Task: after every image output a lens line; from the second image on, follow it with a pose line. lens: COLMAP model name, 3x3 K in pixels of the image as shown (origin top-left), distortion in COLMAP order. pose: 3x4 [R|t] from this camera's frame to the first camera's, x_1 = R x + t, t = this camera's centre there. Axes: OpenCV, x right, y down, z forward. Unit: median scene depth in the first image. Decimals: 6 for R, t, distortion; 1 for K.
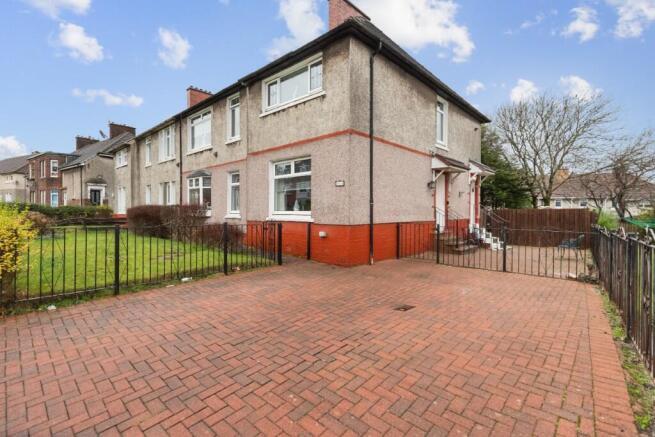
lens RADIAL K [[304.2, 0, 328.6], [0, 304.2, 212.7], [0, 0, 1]] dist [0.003375, -0.000954]
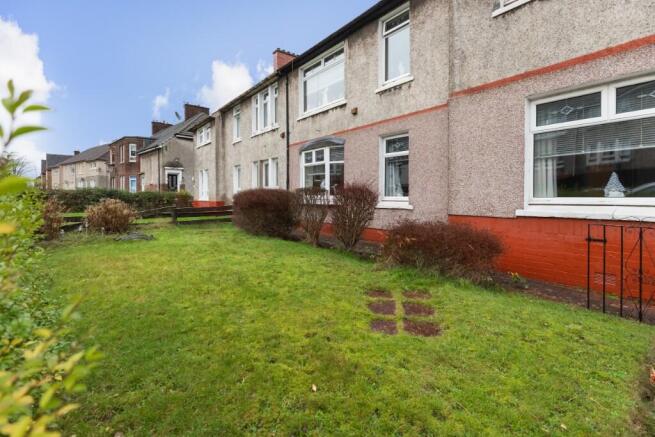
lens RADIAL K [[304.2, 0, 329.8], [0, 304.2, 198.3], [0, 0, 1]] dist [0.003375, -0.000954]
pose [[0.988280, -0.001761, -0.152642, -0.251110], [0.001931, 0.999998, 0.000961, -0.002938], [0.152640, -0.001244, 0.988281, 0.262992]]
